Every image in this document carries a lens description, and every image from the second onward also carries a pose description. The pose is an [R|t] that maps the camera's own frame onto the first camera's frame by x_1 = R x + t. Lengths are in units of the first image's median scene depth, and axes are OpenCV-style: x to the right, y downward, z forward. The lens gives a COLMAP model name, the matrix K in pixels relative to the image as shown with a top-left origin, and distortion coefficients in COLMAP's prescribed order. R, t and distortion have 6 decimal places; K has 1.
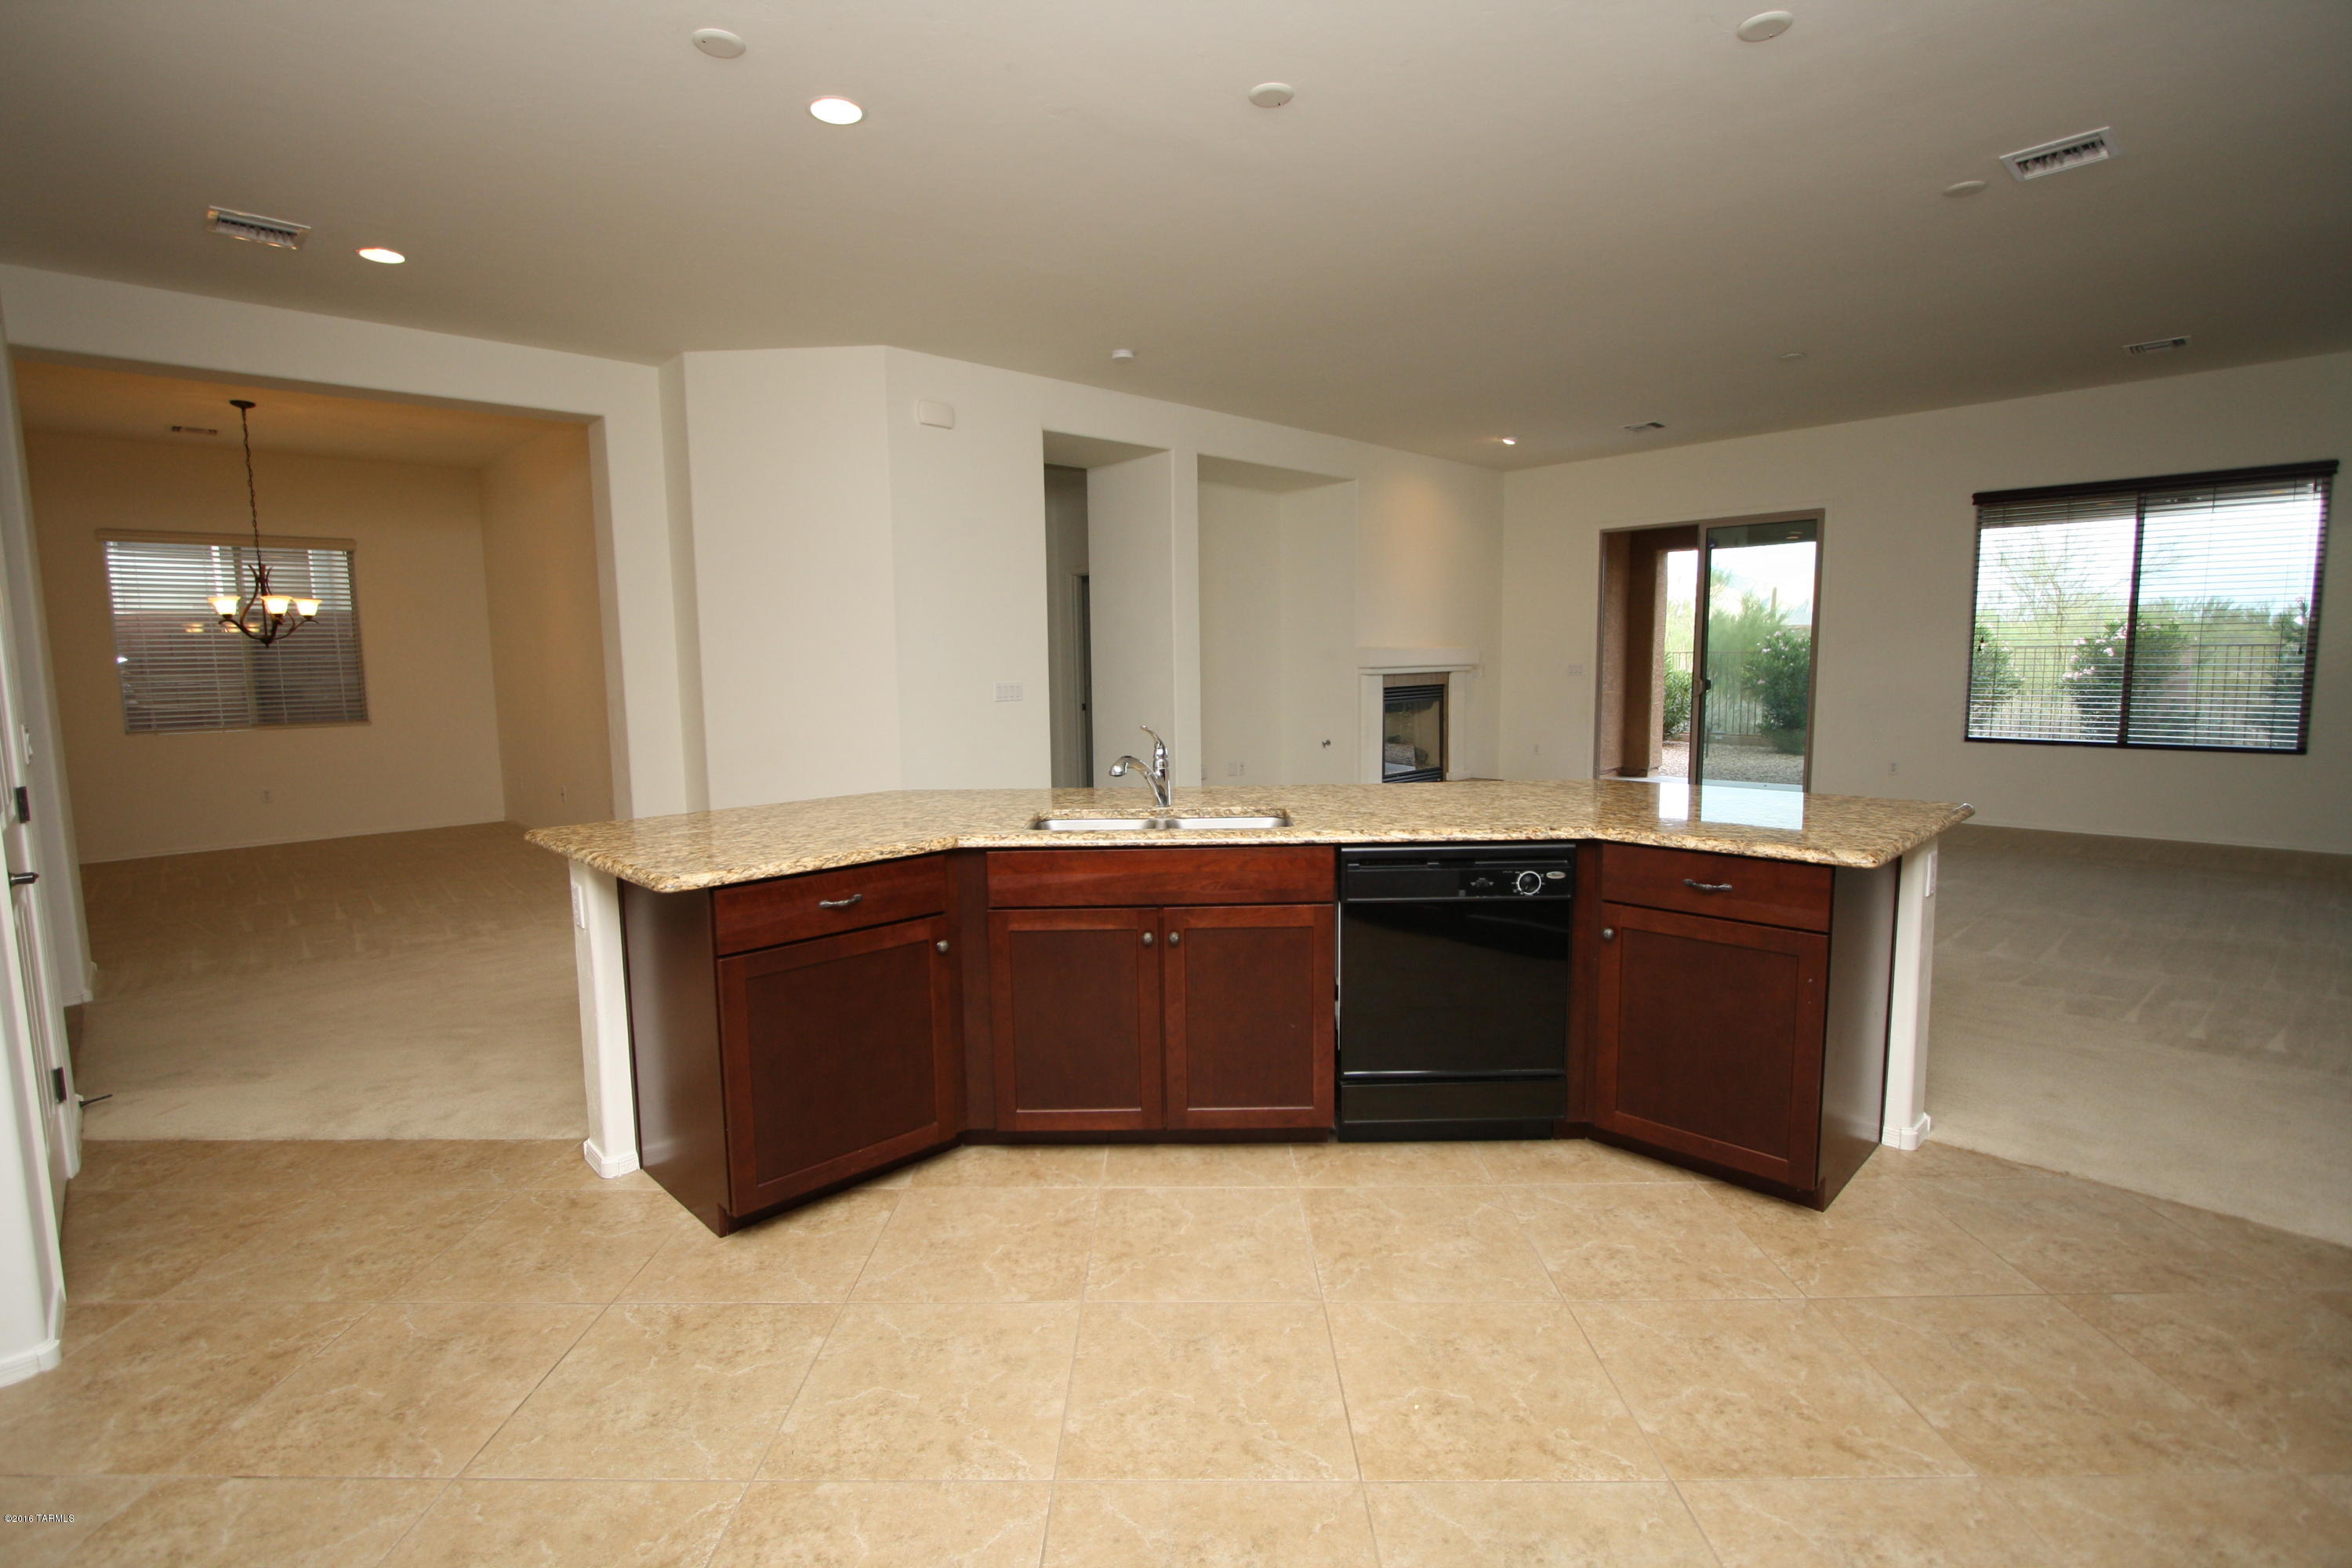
lens RADIAL K [[1093.2, 0, 1160.4], [0, 1093.2, 779.2], [0, 0, 1]] dist [-0.015399, 0.001891]
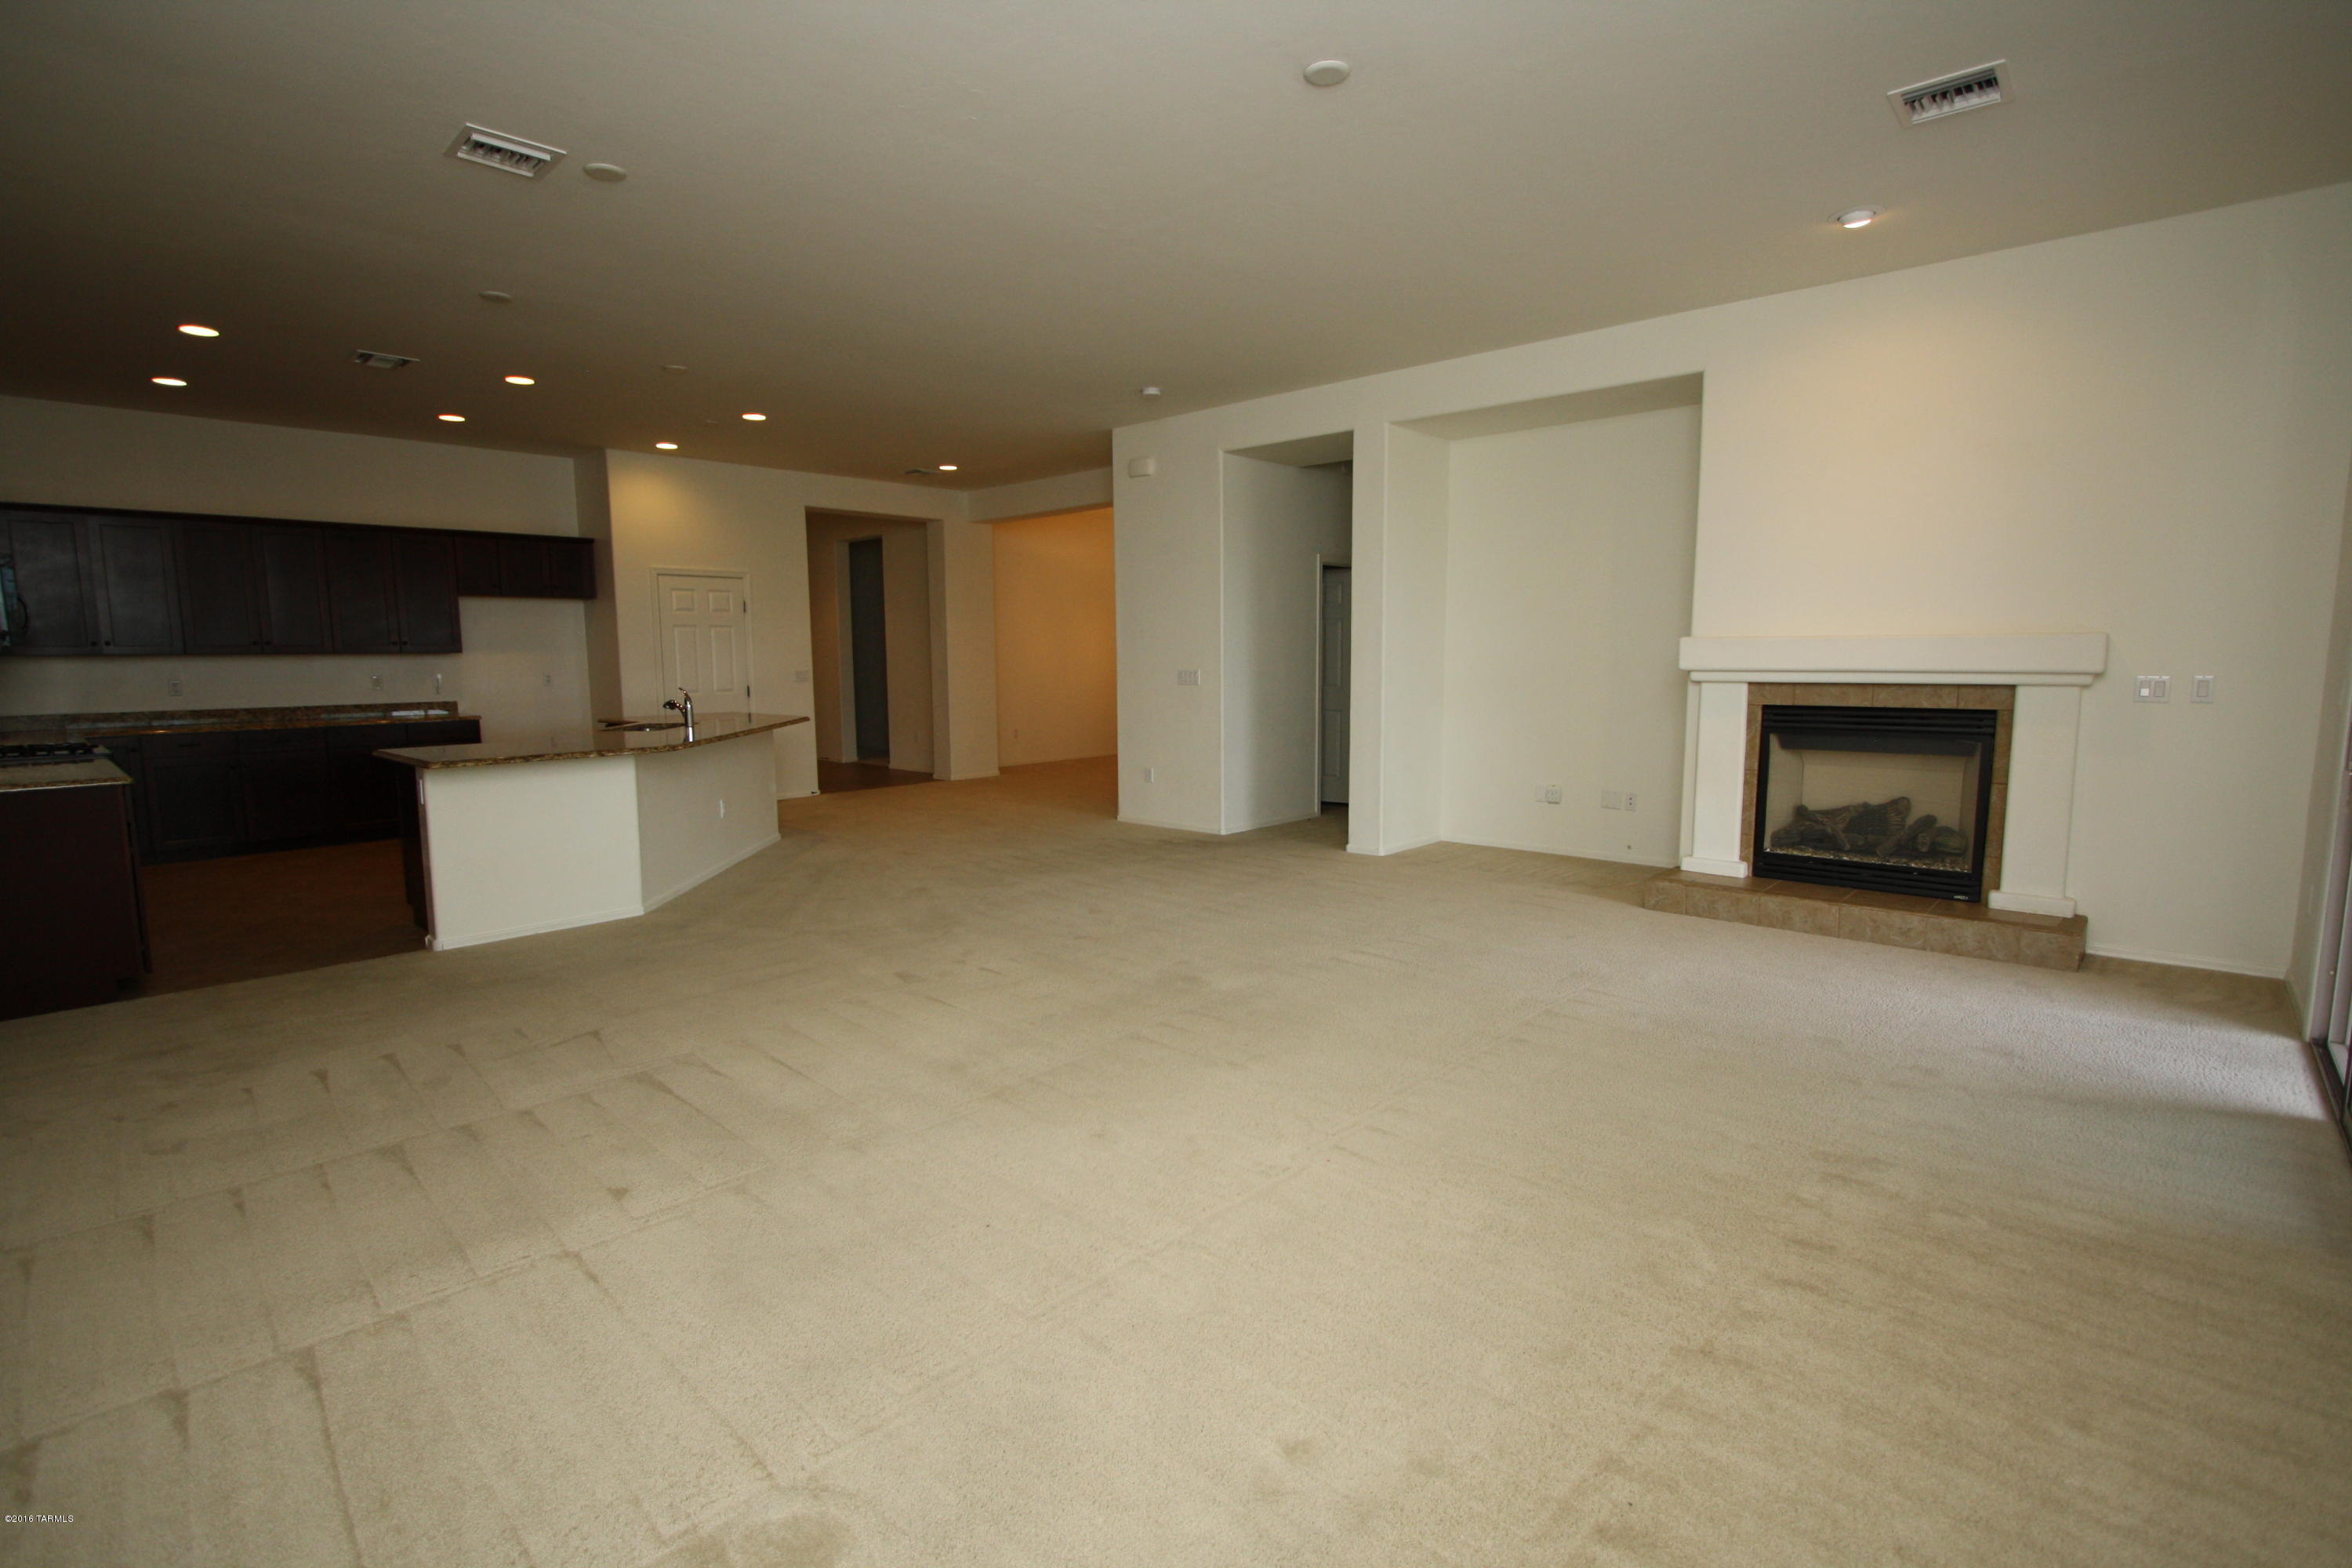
lens RADIAL K [[1093.2, 0, 1156.9], [0, 1093.2, 781.3], [0, 0, 1]] dist [-0.015399, 0.001891]
pose [[0.064357, 0.133043, -0.989019, 2.733675], [-0.104438, 0.986529, 0.125912, -0.290987], [0.992447, 0.095188, 0.077385, 2.209362]]
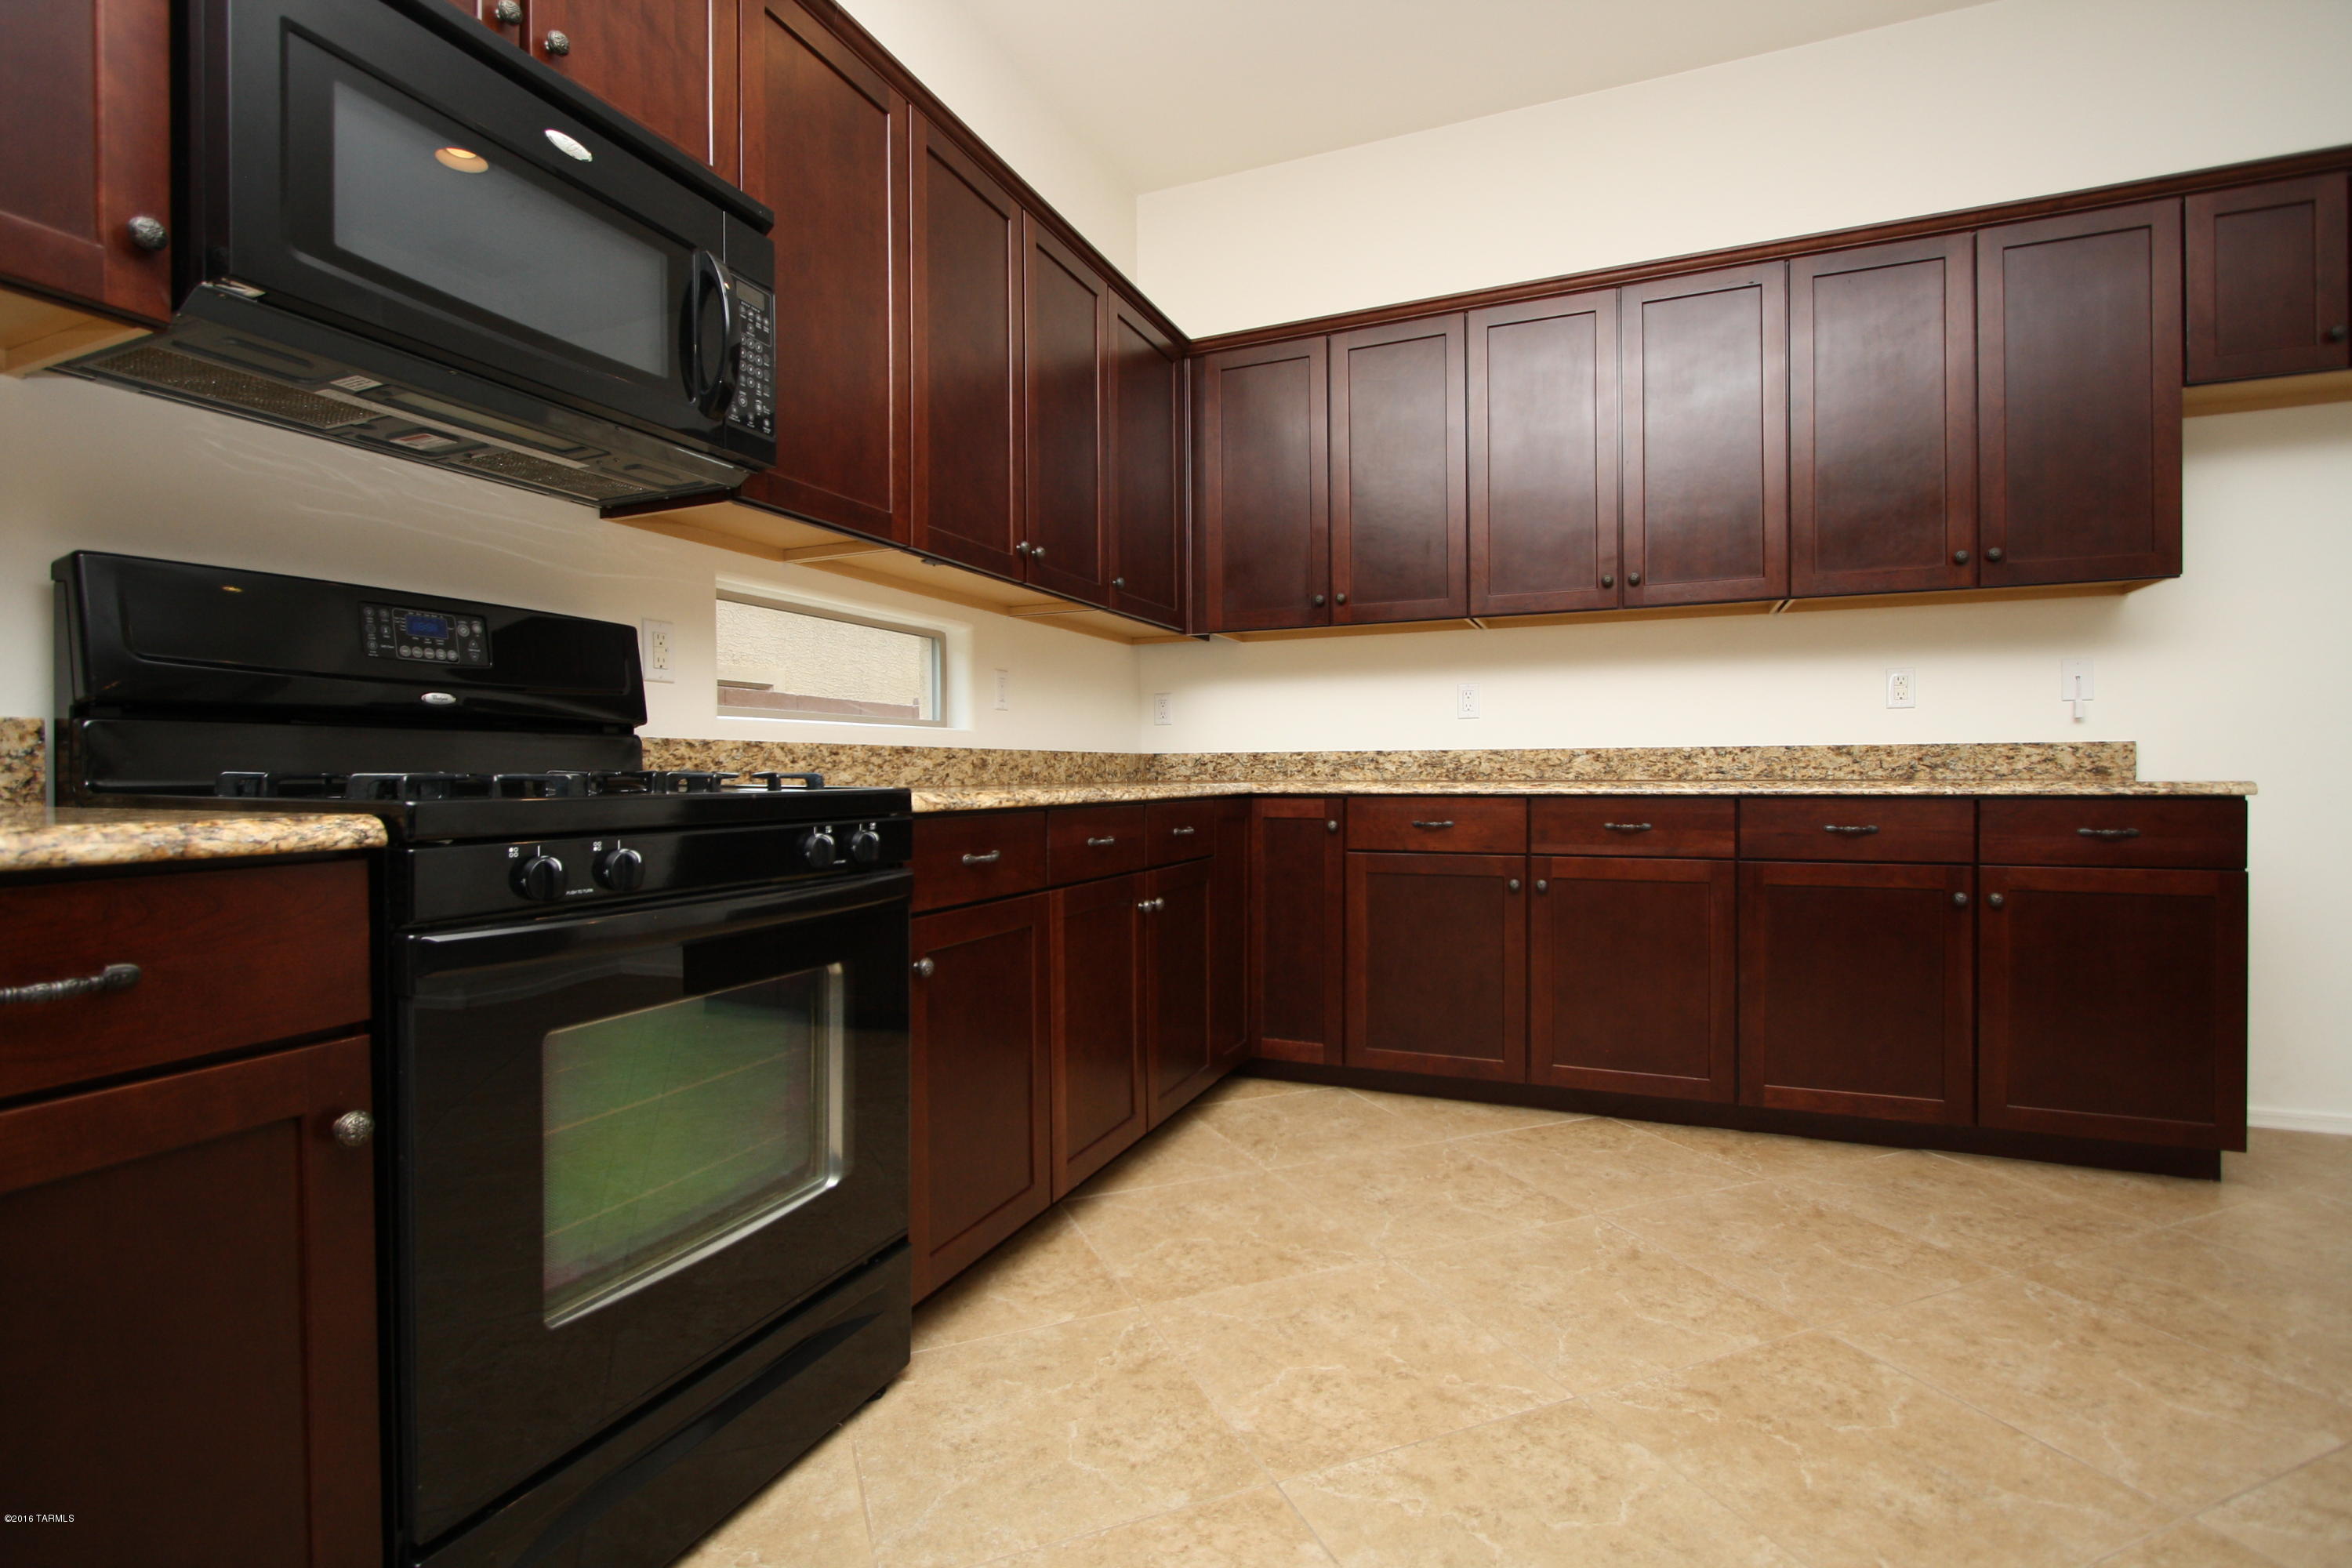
lens RADIAL K [[1093.2, 0, 1167.8], [0, 1093.2, 779.0], [0, 0, 1]] dist [-0.015399, 0.001891]
pose [[-0.919266, 0.025054, -0.392838, 0.565241], [-0.021785, 0.993205, 0.114323, 0.045964], [0.393033, 0.113651, -0.912474, 0.916142]]
